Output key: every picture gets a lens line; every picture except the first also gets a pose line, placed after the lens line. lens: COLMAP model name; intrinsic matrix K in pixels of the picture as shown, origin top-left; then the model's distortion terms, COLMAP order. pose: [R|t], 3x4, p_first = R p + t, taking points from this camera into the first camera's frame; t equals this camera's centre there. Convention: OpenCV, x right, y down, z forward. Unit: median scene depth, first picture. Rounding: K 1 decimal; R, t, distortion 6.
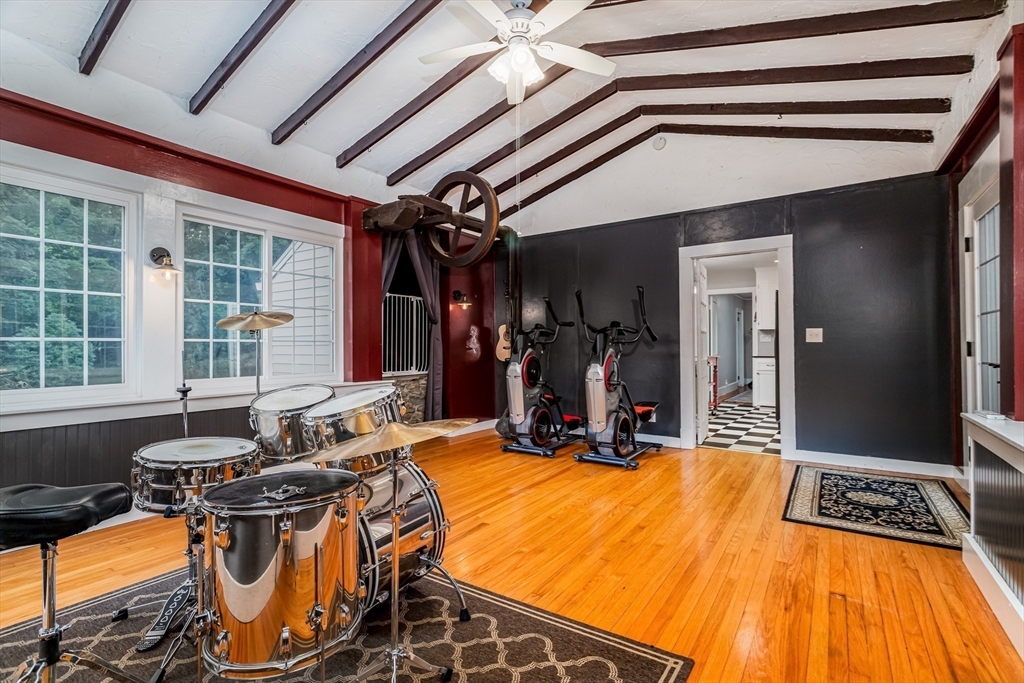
lens RADIAL K [[491.6, 0, 510.1], [0, 491.6, 340.7], [0, 0, 1]] dist [0.001322, 0.001001]
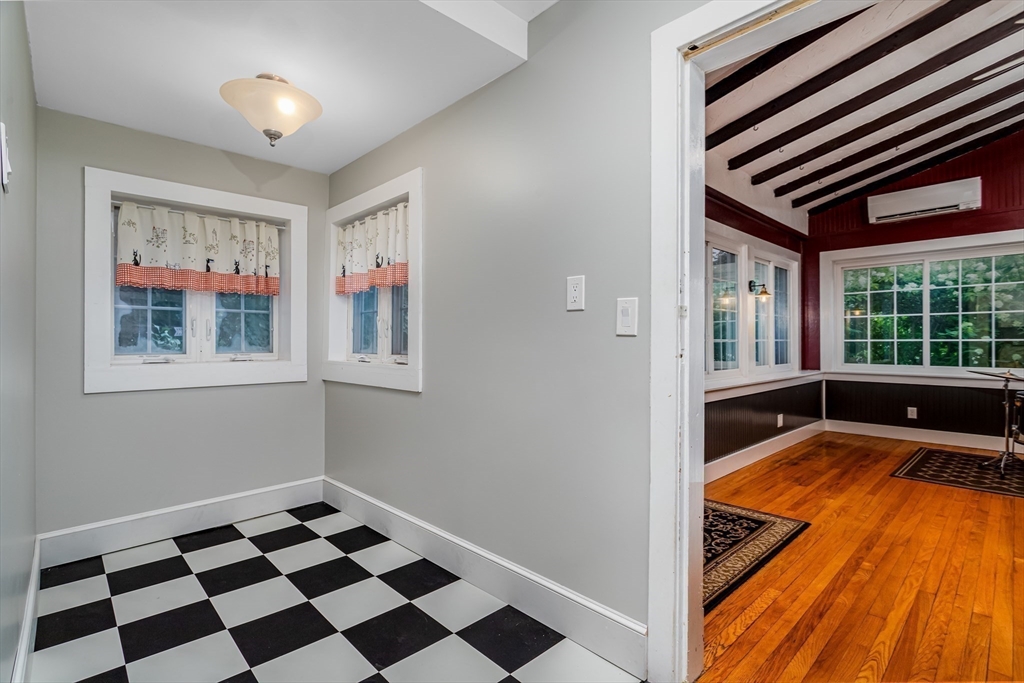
lens RADIAL K [[491.6, 0, 510.1], [0, 491.6, 340.7], [0, 0, 1]] dist [0.001322, 0.001001]
pose [[-0.976011, 0.001416, 0.217714, 0.901203], [-0.001711, 0.999898, -0.014176, 0.015316], [-0.217712, -0.014208, -0.975910, 2.040961]]
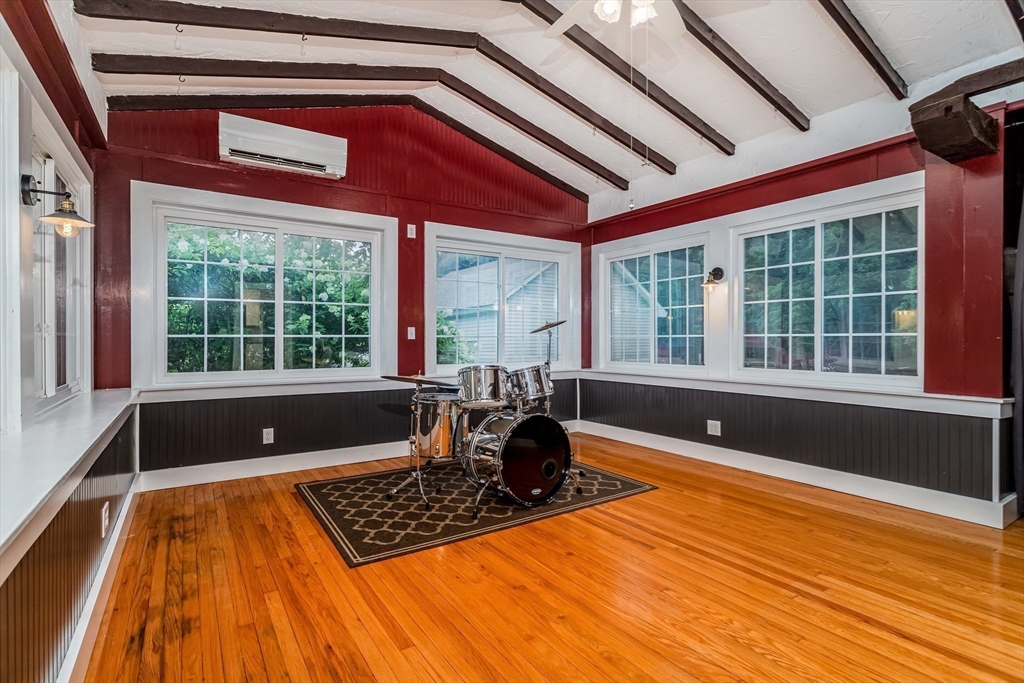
lens RADIAL K [[486.0, 0, 506.2], [0, 486.0, 339.4], [0, 0, 1]] dist [-0.005470, -0.000151]
pose [[-0.390190, 0.000527, -0.920734, 0.797872], [0.010627, 0.999936, -0.003931, 0.007199], [0.920673, -0.011319, -0.390170, 1.059688]]
